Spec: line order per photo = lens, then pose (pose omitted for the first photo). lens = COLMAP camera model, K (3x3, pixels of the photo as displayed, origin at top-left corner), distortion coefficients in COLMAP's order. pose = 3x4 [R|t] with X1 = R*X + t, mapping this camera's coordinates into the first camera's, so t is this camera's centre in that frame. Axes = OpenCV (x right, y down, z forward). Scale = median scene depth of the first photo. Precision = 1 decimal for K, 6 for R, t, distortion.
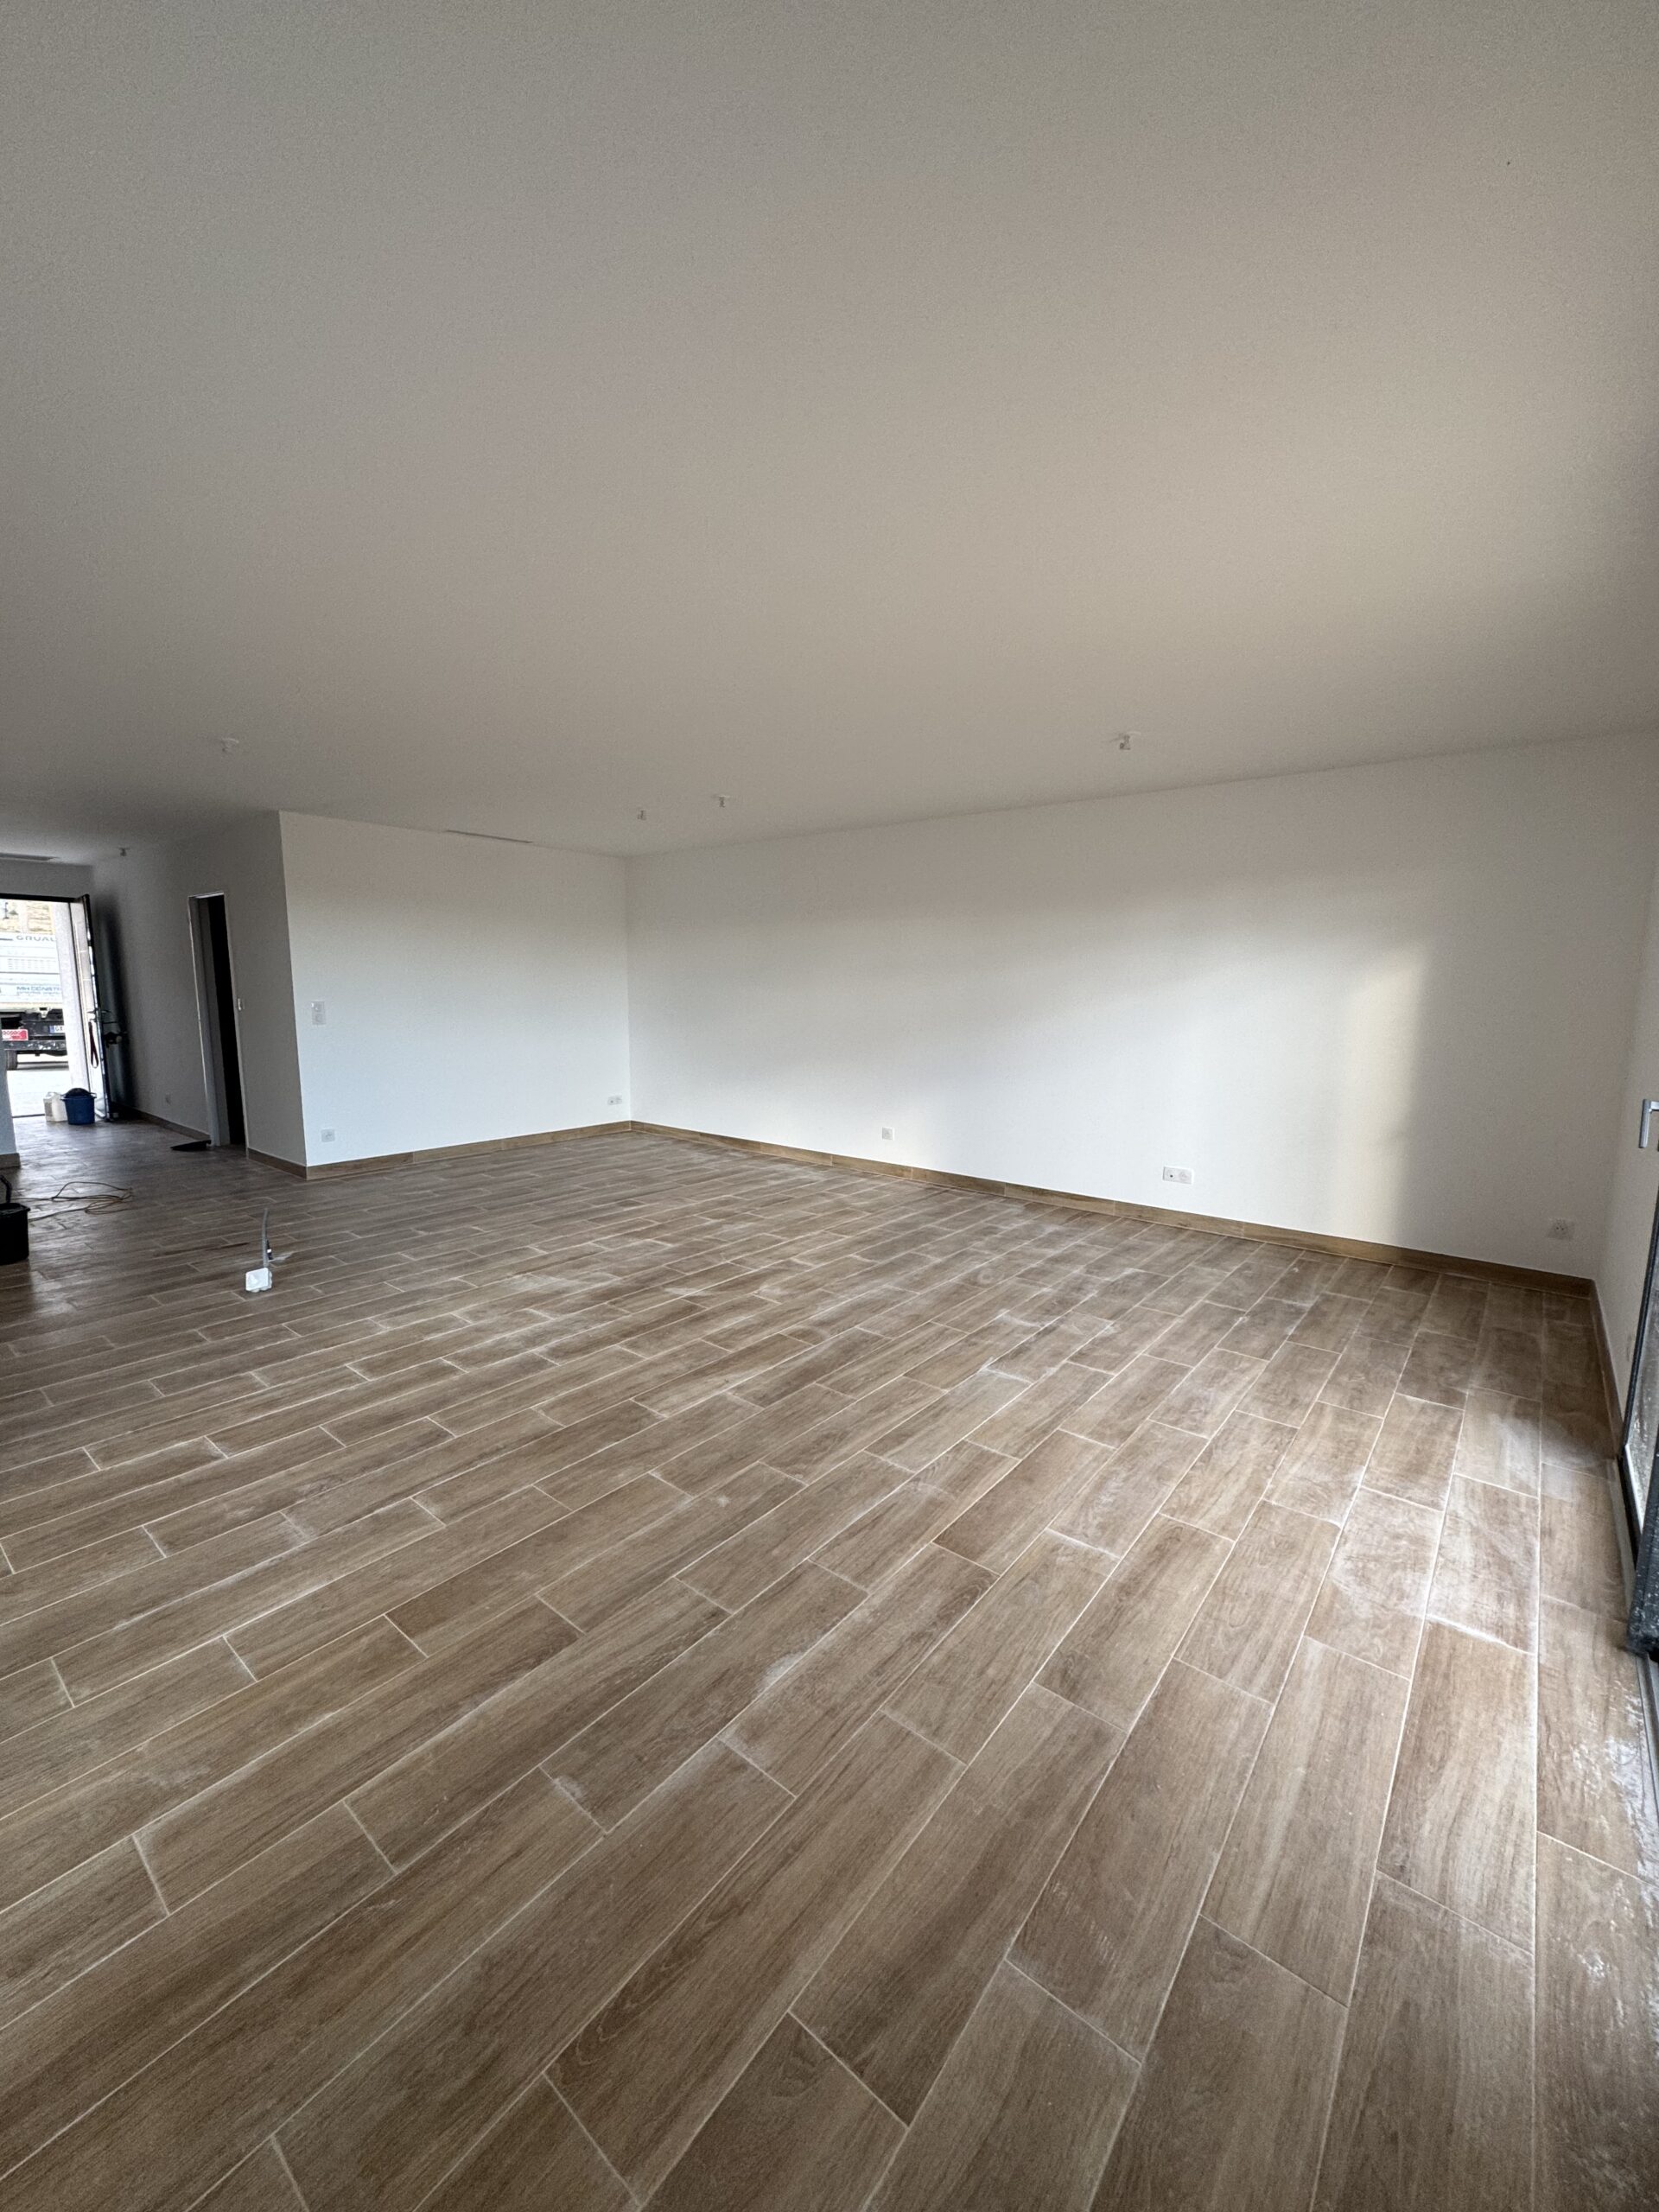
lens RADIAL K [[878.5, 0, 831.5], [0, 878.5, 1108.9], [0, 0, 1]] dist [-0.002050, -0.000026]
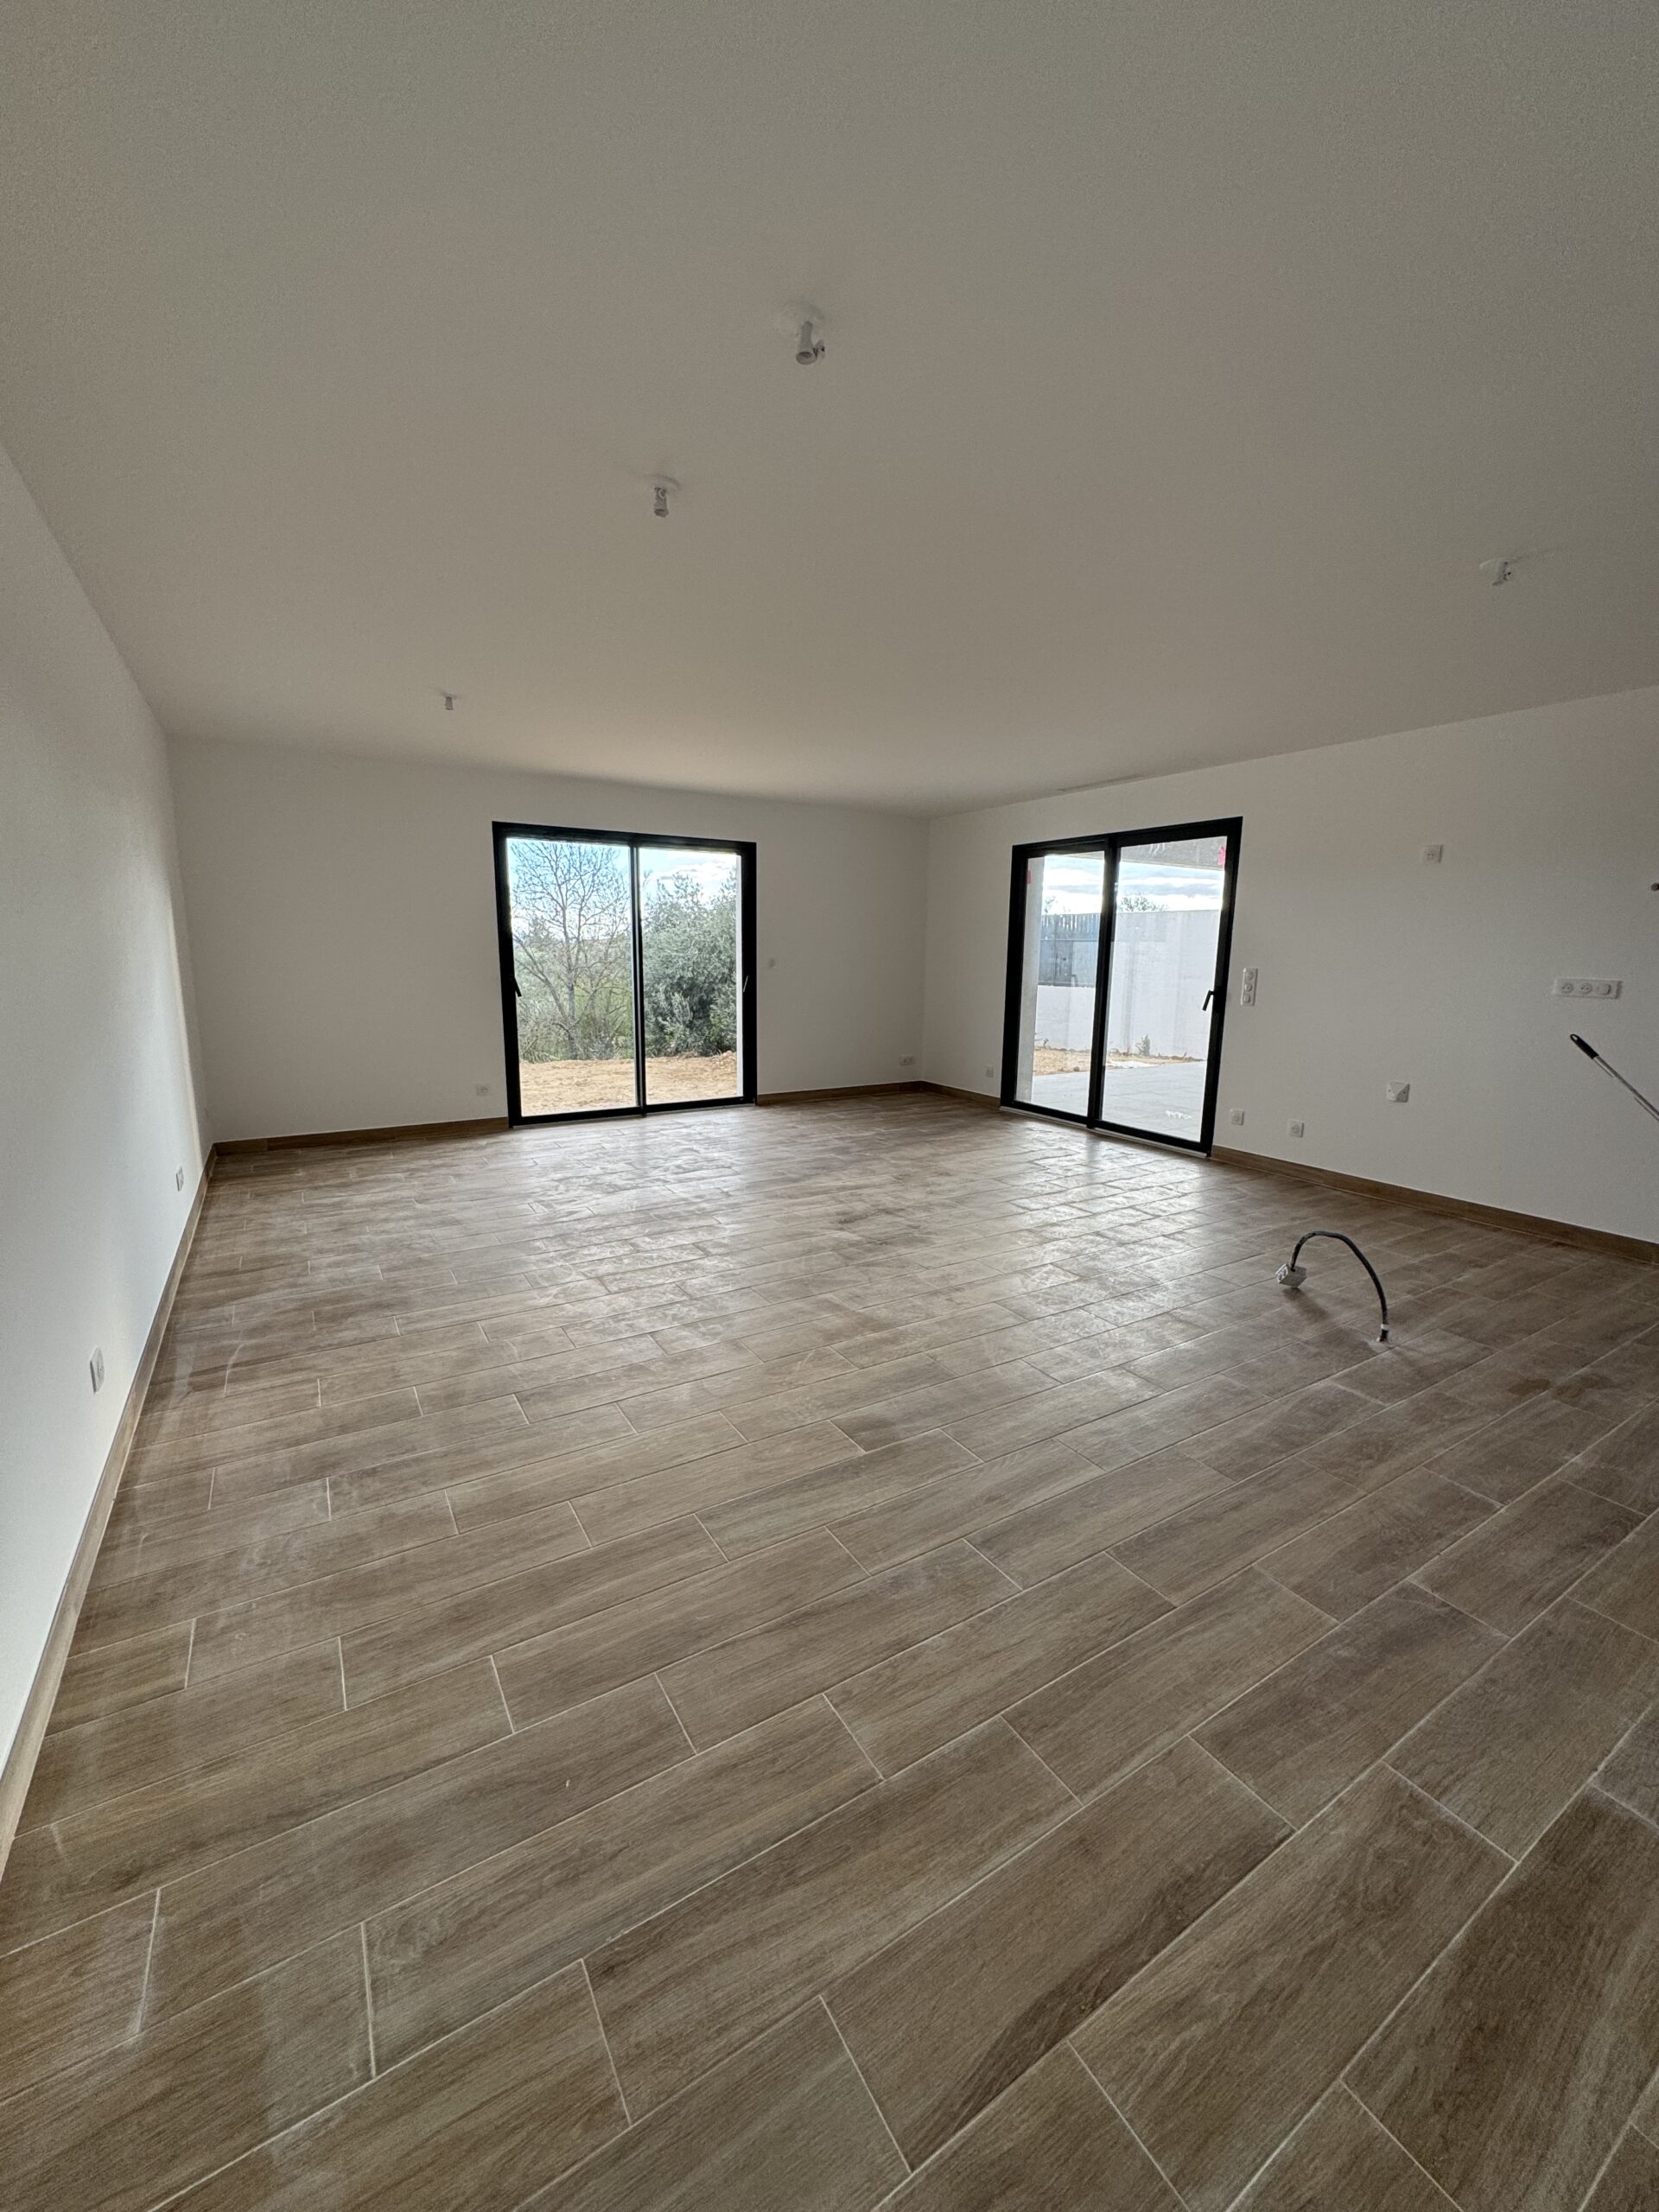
lens RADIAL K [[878.5, 0, 831.5], [0, 878.5, 1108.9], [0, 0, 1]] dist [-0.002050, -0.000026]
pose [[-0.948658, -0.076410, 0.306937, -0.408301], [0.022592, 0.951536, 0.306707, -0.224892], [-0.315497, 0.297894, -0.900955, 1.662817]]
